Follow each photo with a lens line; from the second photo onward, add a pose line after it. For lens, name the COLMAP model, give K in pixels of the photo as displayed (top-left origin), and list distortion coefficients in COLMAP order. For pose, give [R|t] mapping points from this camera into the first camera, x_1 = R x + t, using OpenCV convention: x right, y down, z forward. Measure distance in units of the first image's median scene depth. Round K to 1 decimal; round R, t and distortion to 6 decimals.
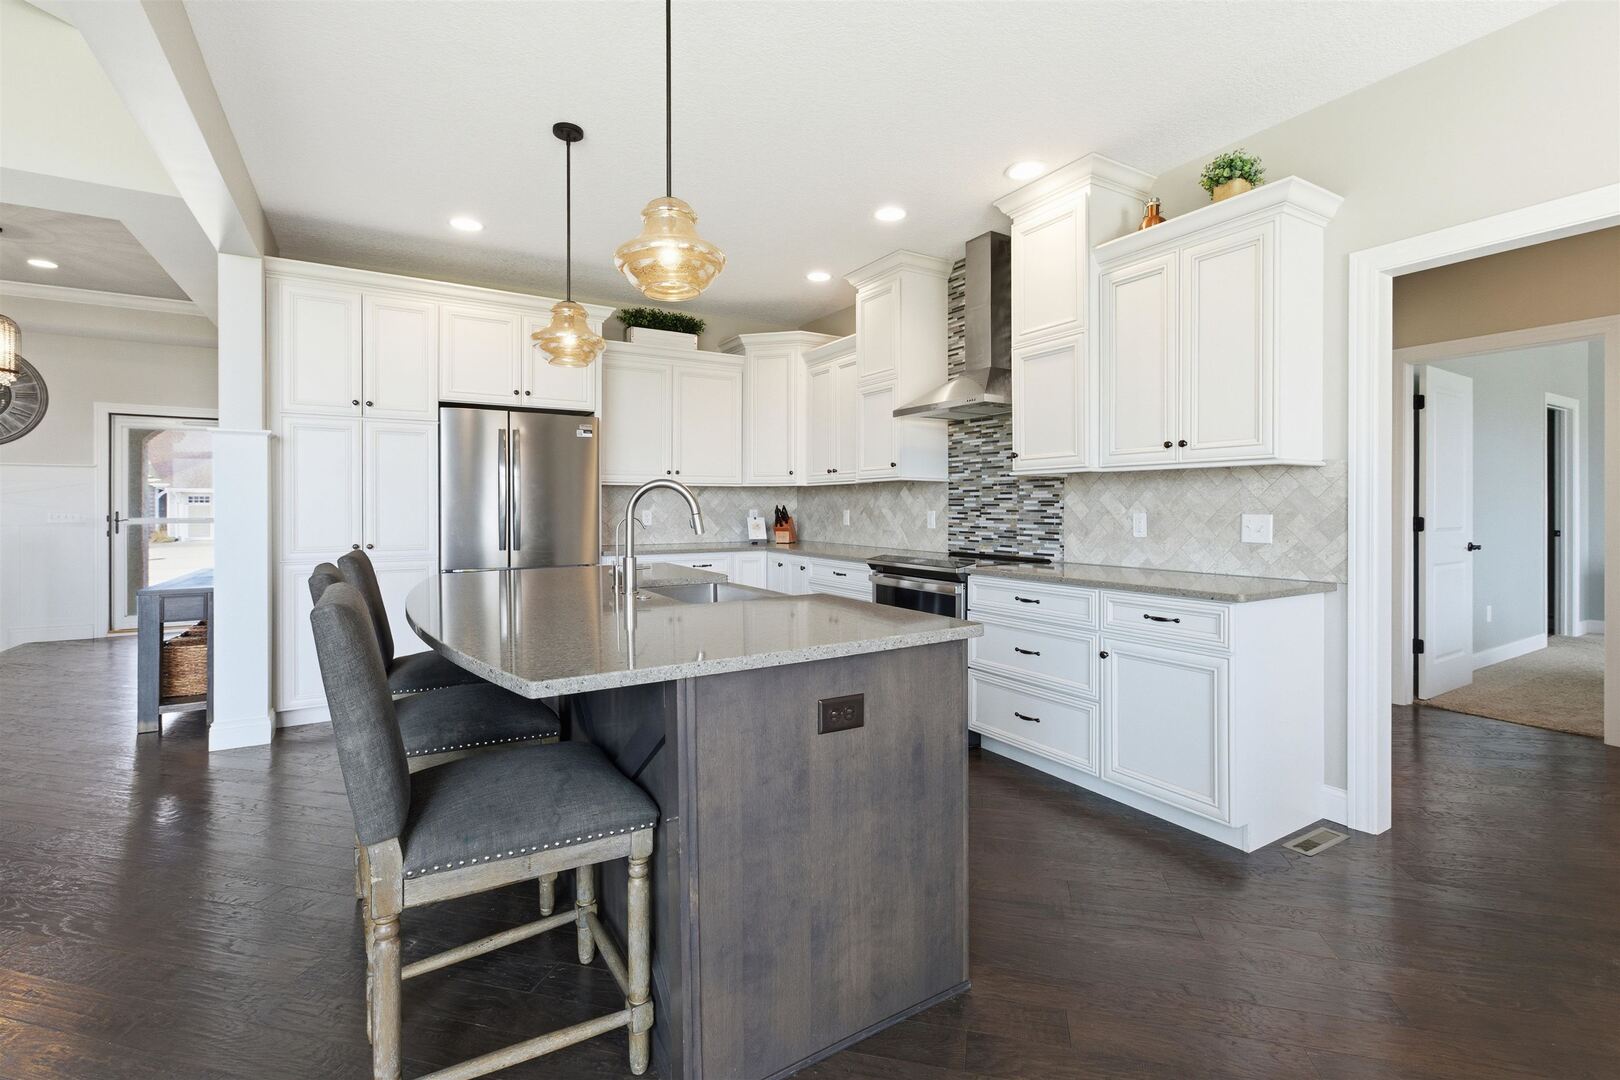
lens RADIAL K [[722.4, 0, 811.5], [0, 722.4, 509.0], [0, 0, 1]] dist [-0.004951, 0.001709]
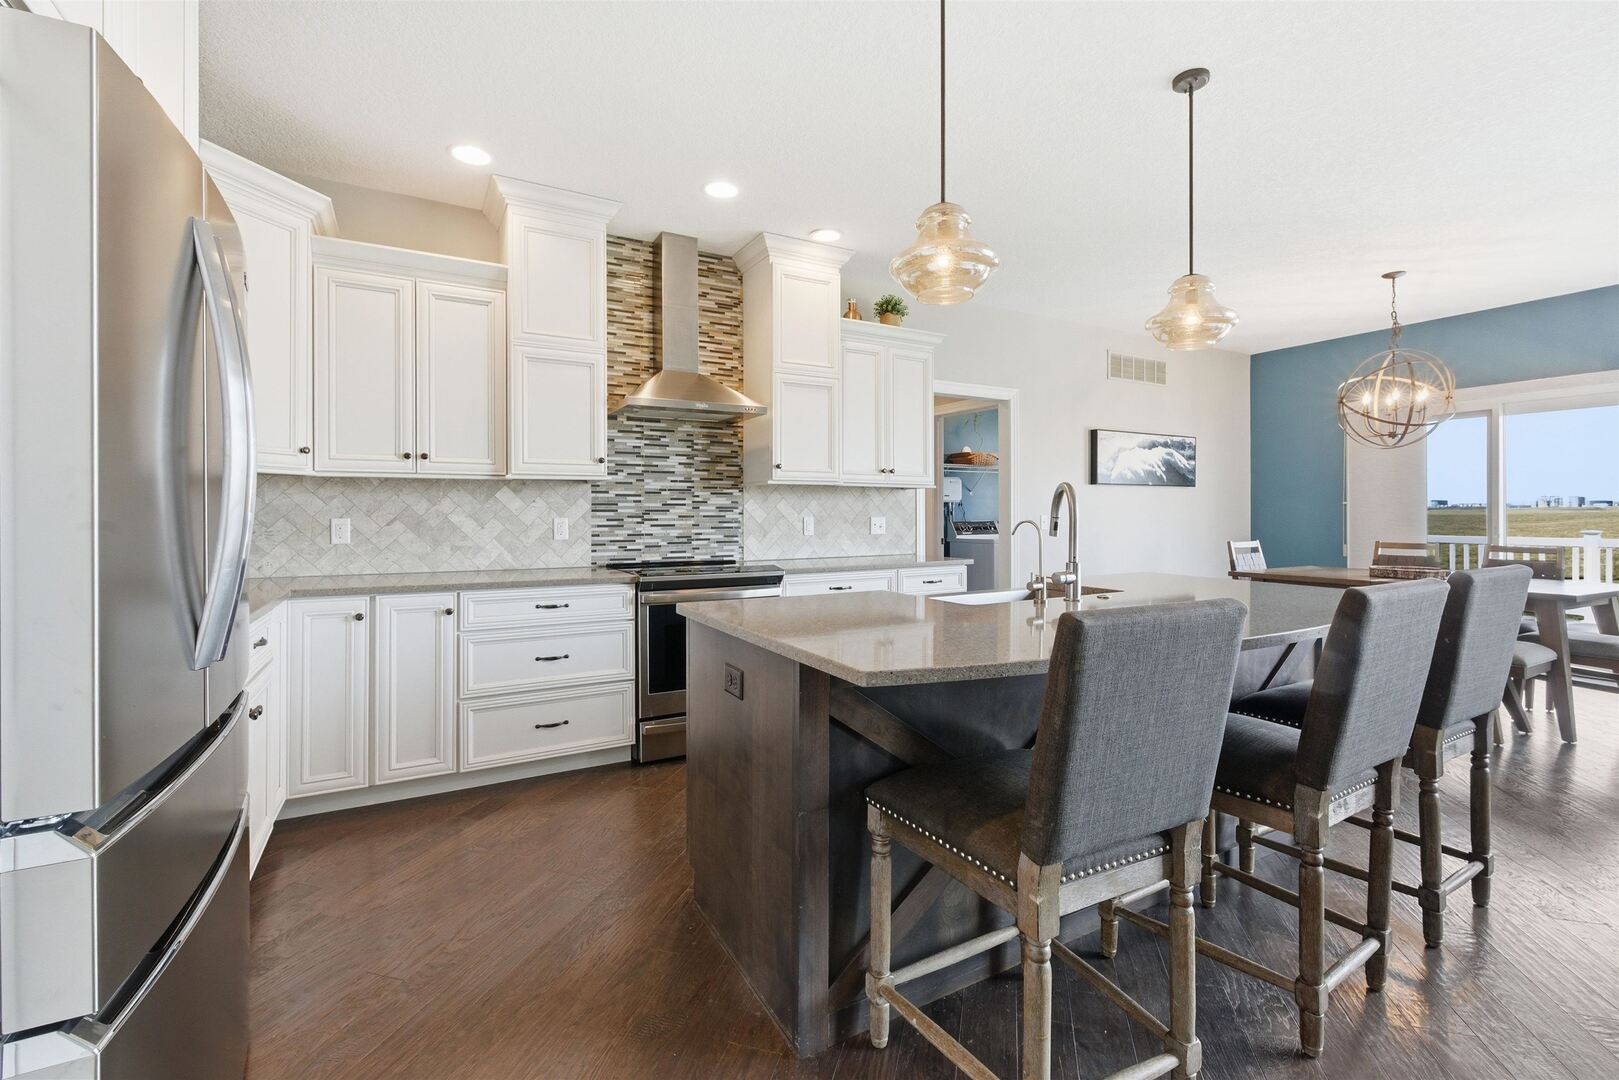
lens RADIAL K [[678.6, 0, 825.1], [0, 678.6, 518.9], [0, 0, 1]] dist [-0.010933, 0.000011]
pose [[0.039844, -0.005034, 0.999193, -0.639593], [0.008628, 0.999952, 0.004694, 0.003015], [-0.999169, 0.008434, 0.039886, 0.731847]]
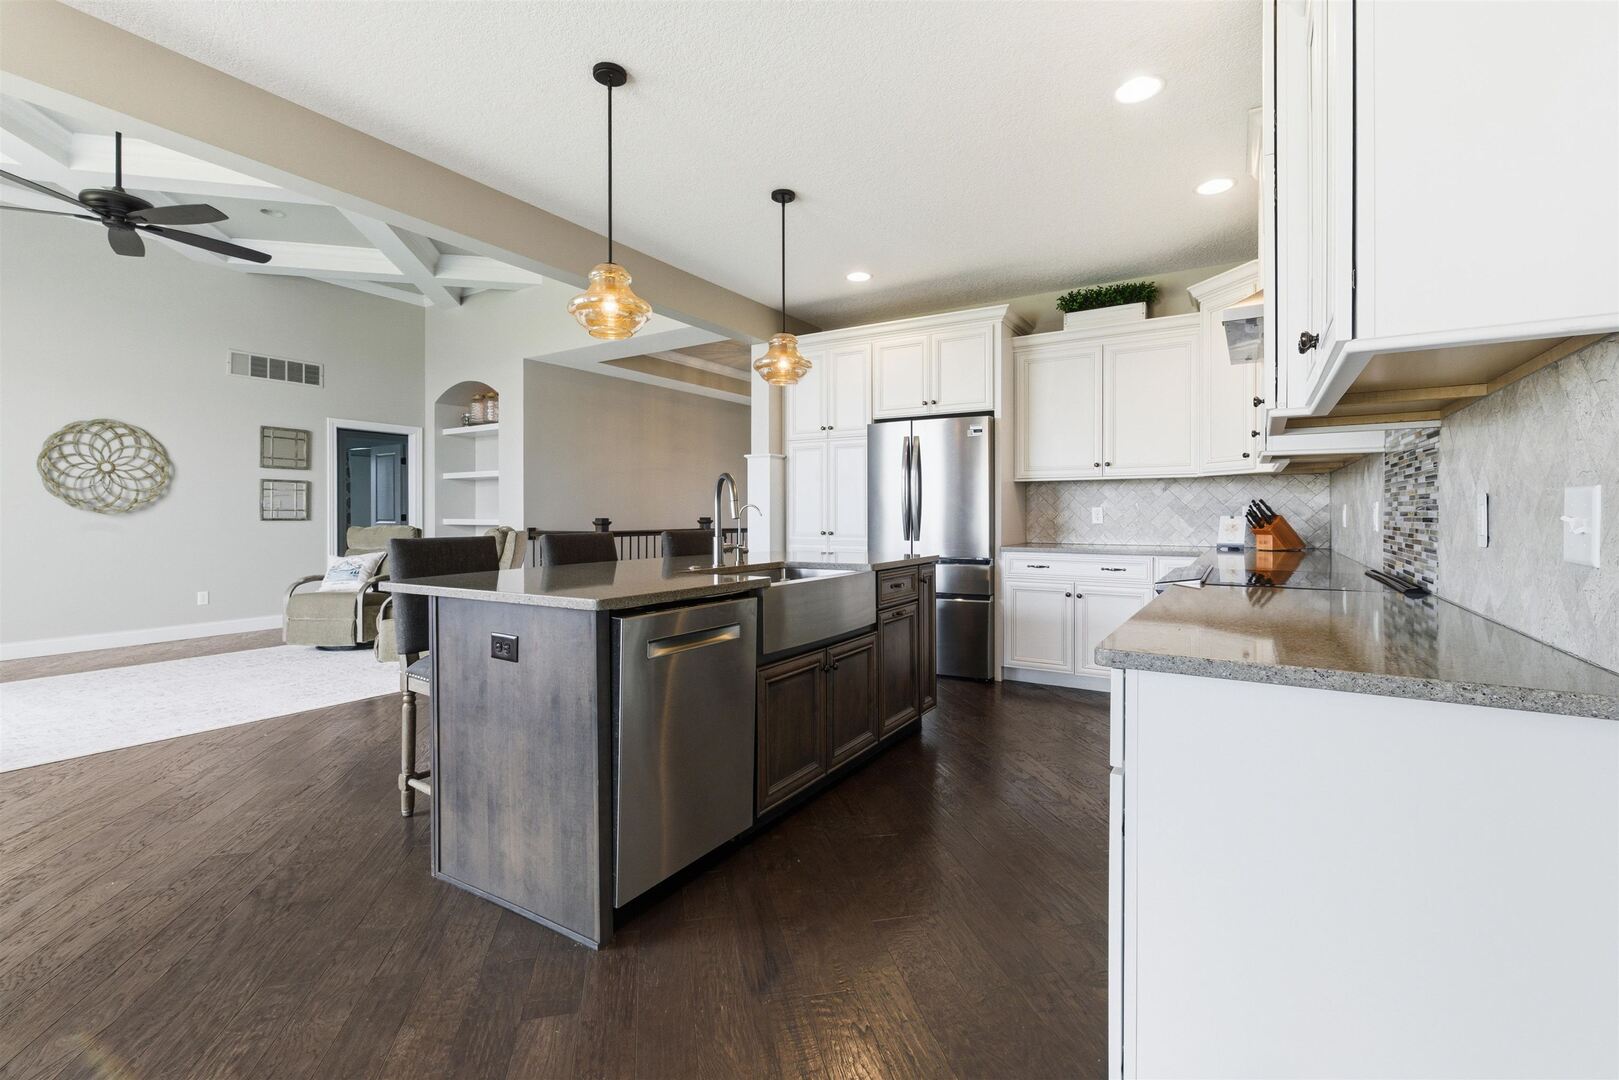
lens RADIAL K [[721.9, 0, 829.7], [0, 721.9, 515.8], [0, 0, 1]] dist [-0.004951, 0.001709]
pose [[0.443498, 0.001886, -0.896273, 0.566754], [-0.004503, 0.999990, -0.000125, 0.018214], [0.896264, 0.004091, 0.443502, 0.369608]]
